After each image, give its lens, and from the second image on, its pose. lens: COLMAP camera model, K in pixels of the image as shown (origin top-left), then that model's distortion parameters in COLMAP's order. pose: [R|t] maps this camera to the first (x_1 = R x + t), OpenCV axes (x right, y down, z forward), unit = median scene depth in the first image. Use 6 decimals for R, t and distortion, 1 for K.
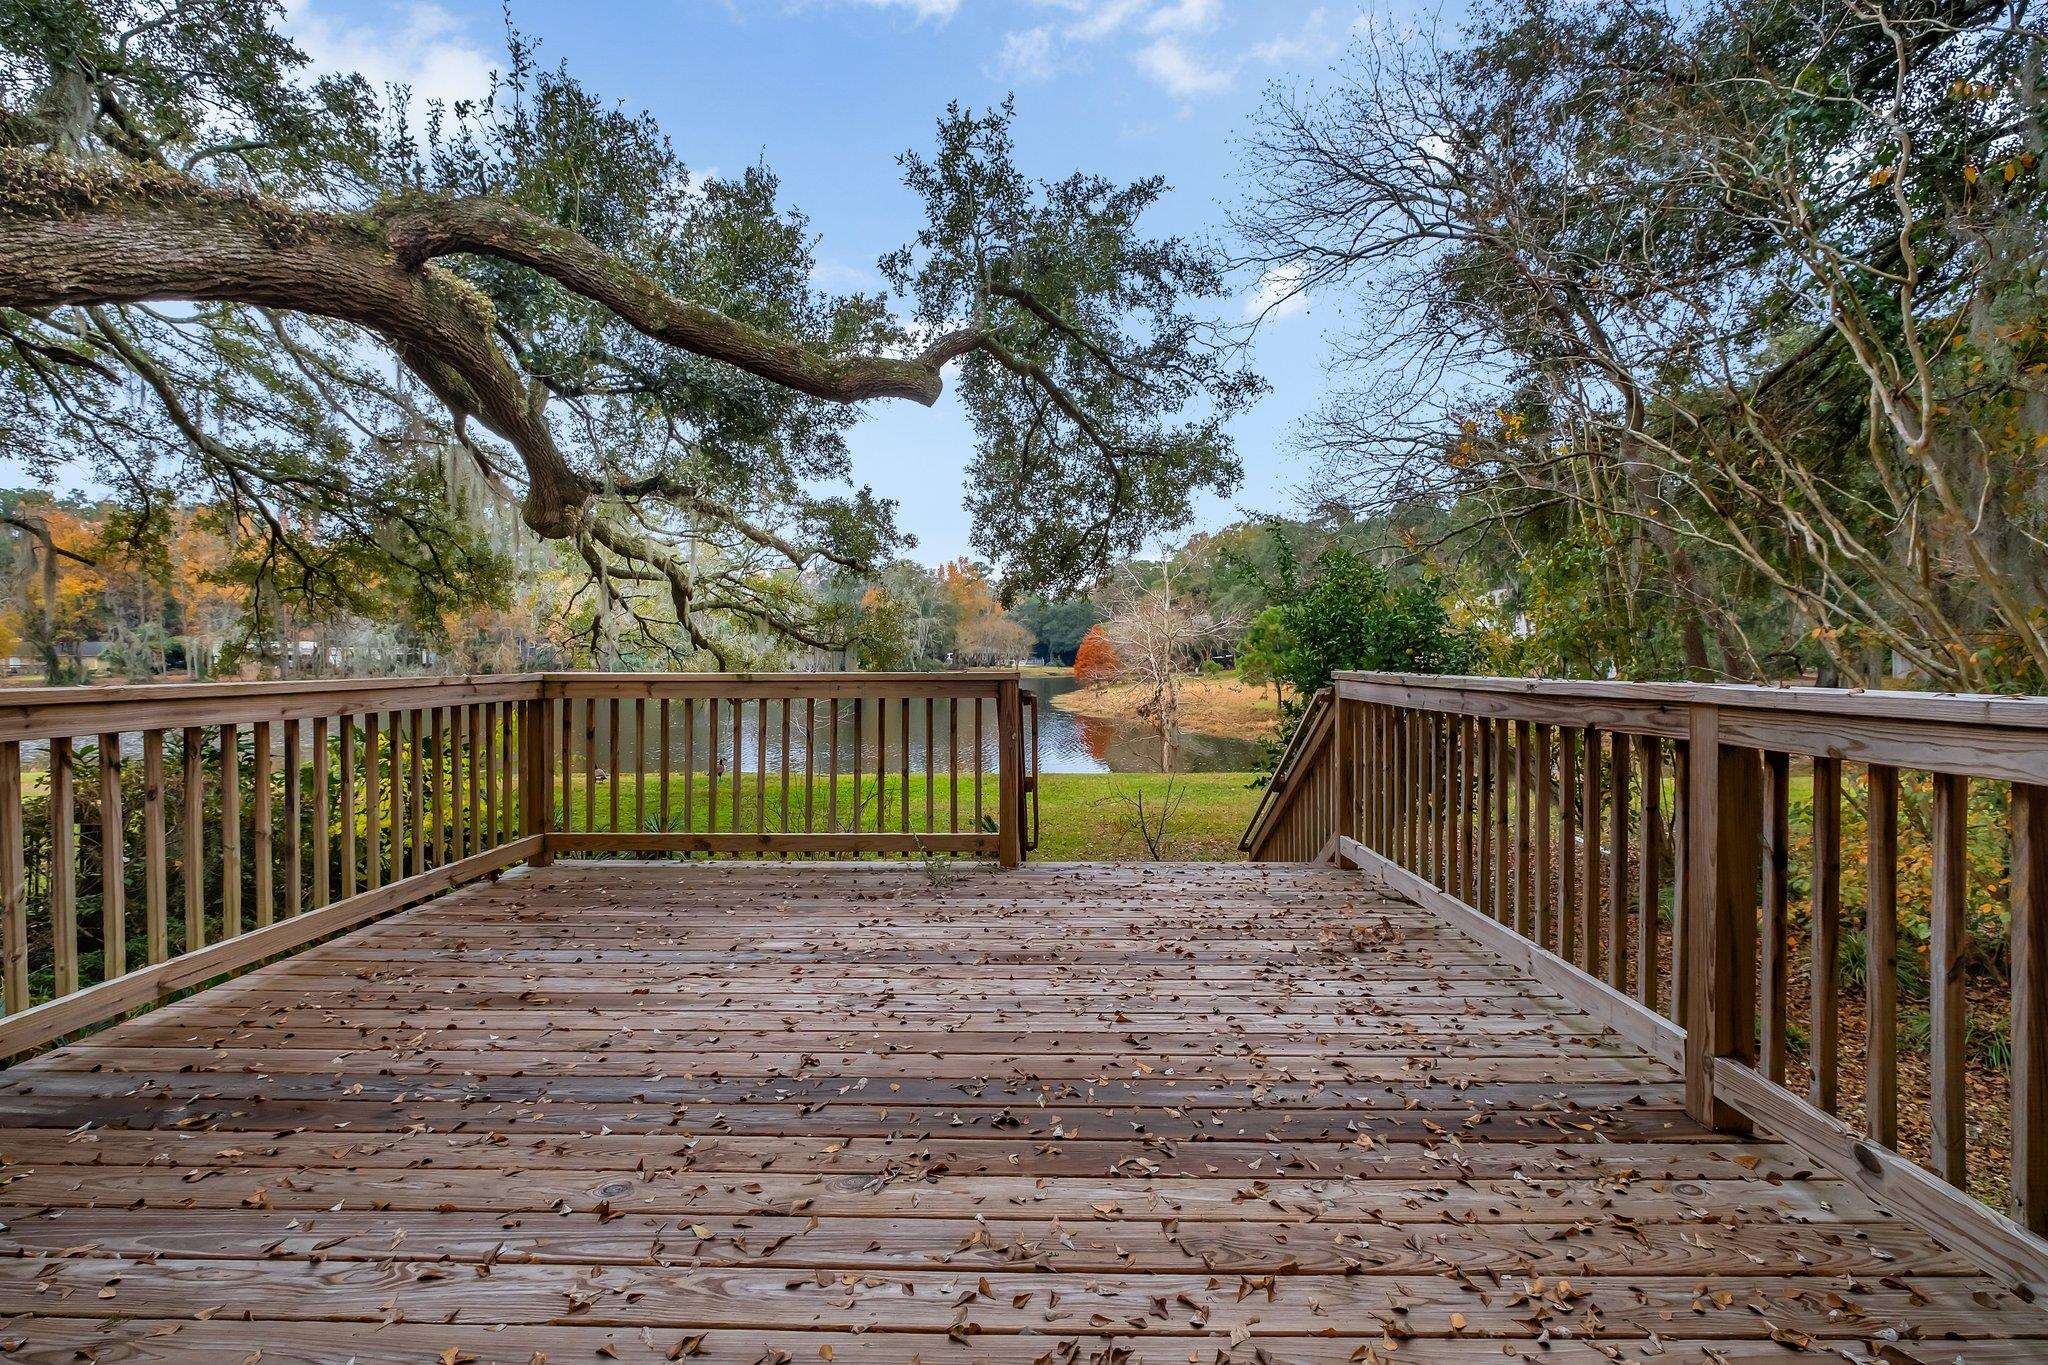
lens RADIAL K [[942.3, 0, 1033.1], [0, 942.3, 669.2], [0, 0, 1]] dist [-0.008258, 0.001155]
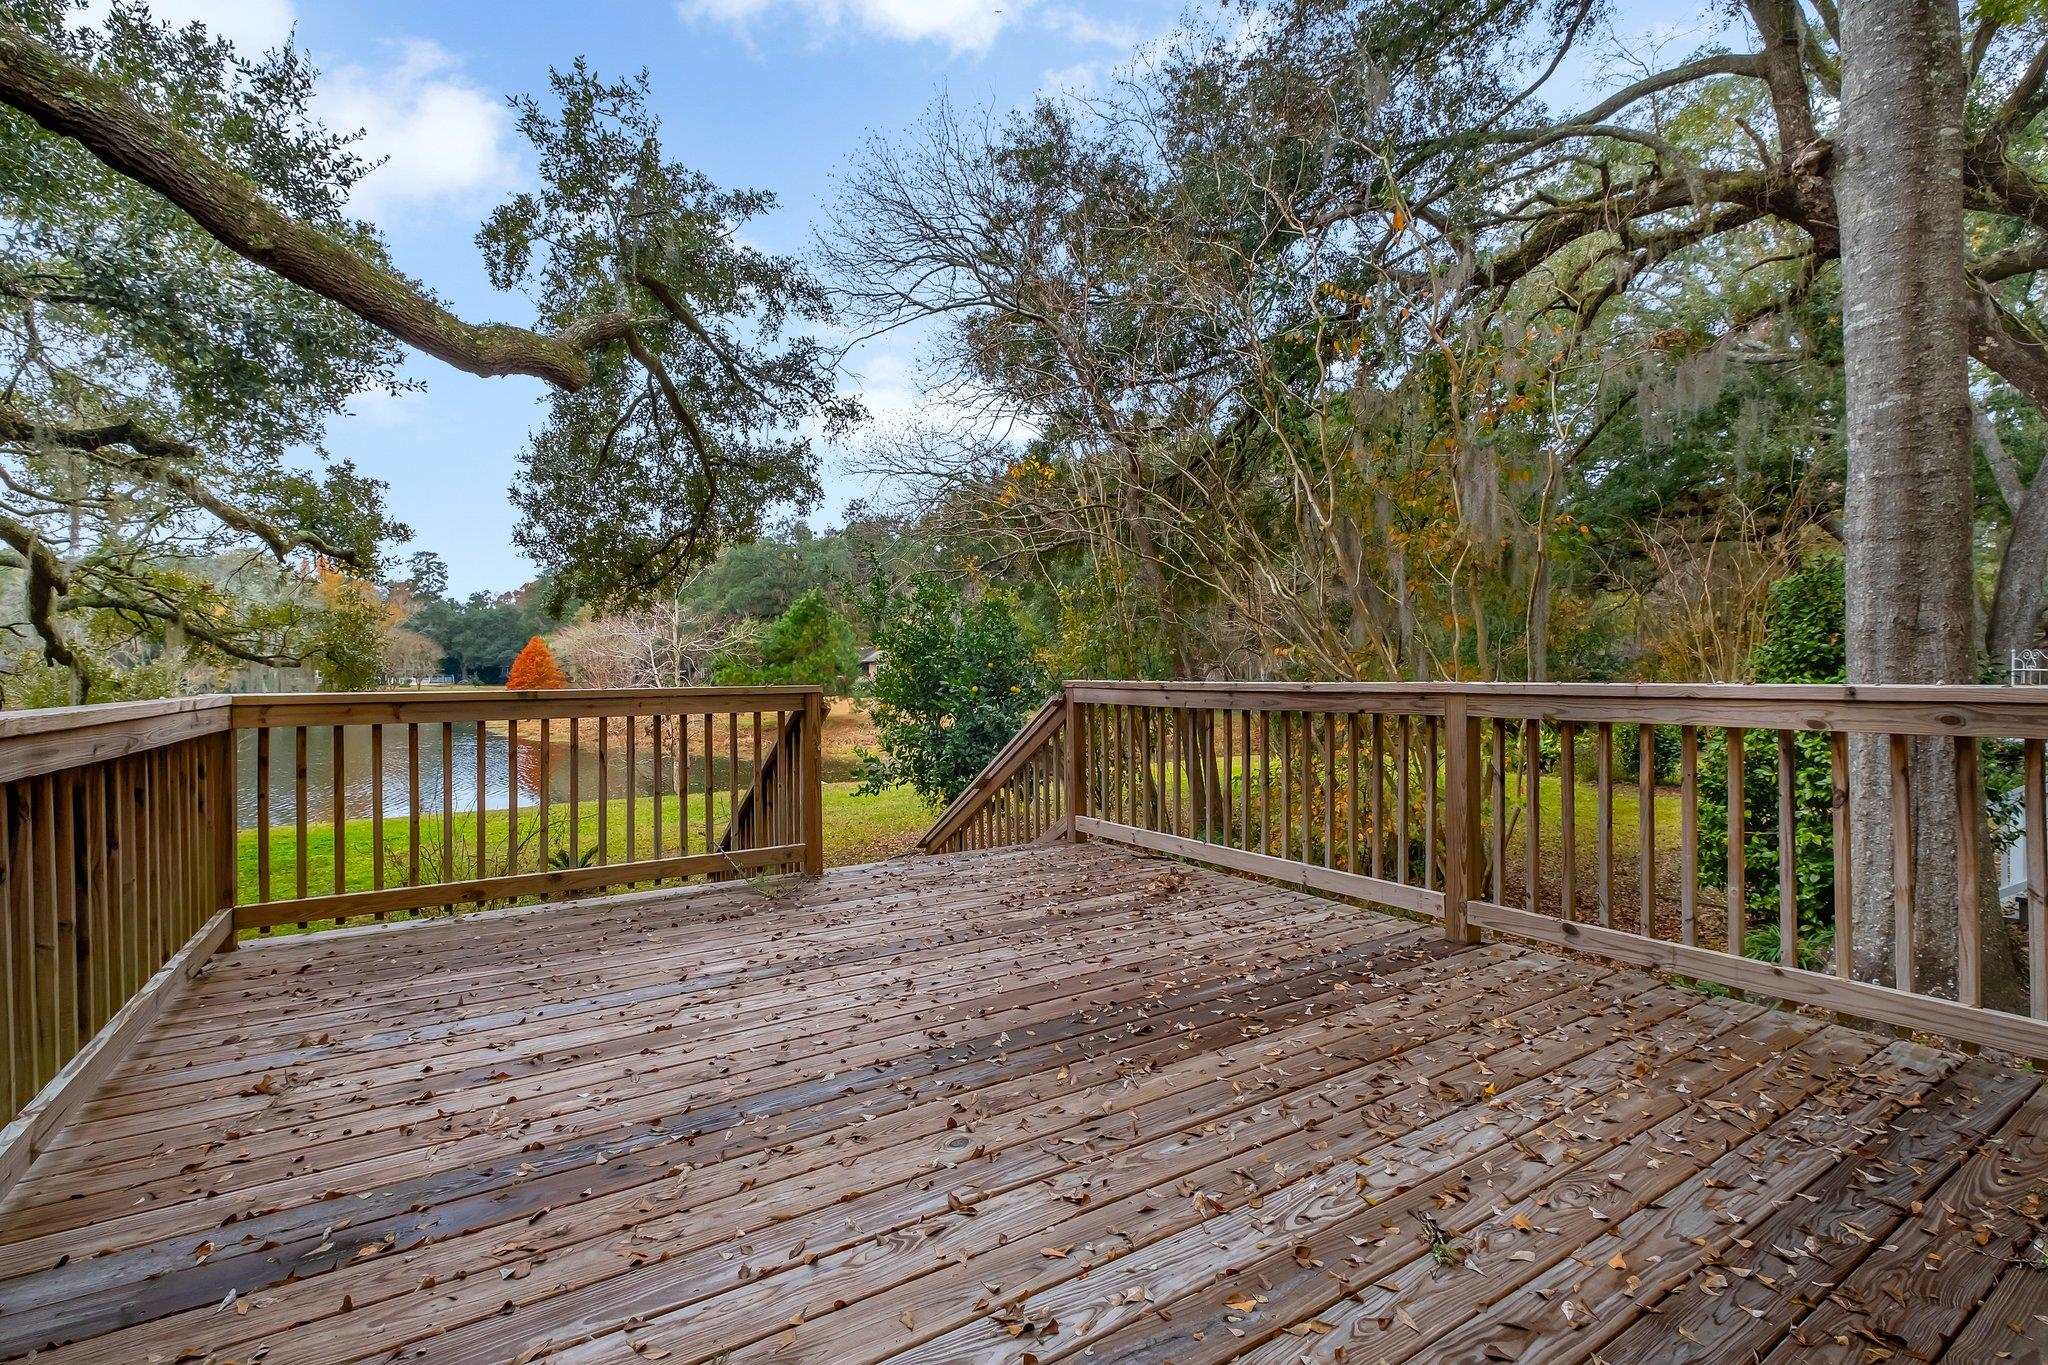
lens RADIAL K [[942.3, 0, 1063.8], [0, 942.3, 680.0], [0, 0, 1]] dist [-0.008258, 0.001155]
pose [[0.826000, -0.011257, 0.563558, -0.513887], [0.013630, 0.999907, -0.000004, 0.001434], [-0.563505, 0.007685, 0.826077, -0.001362]]
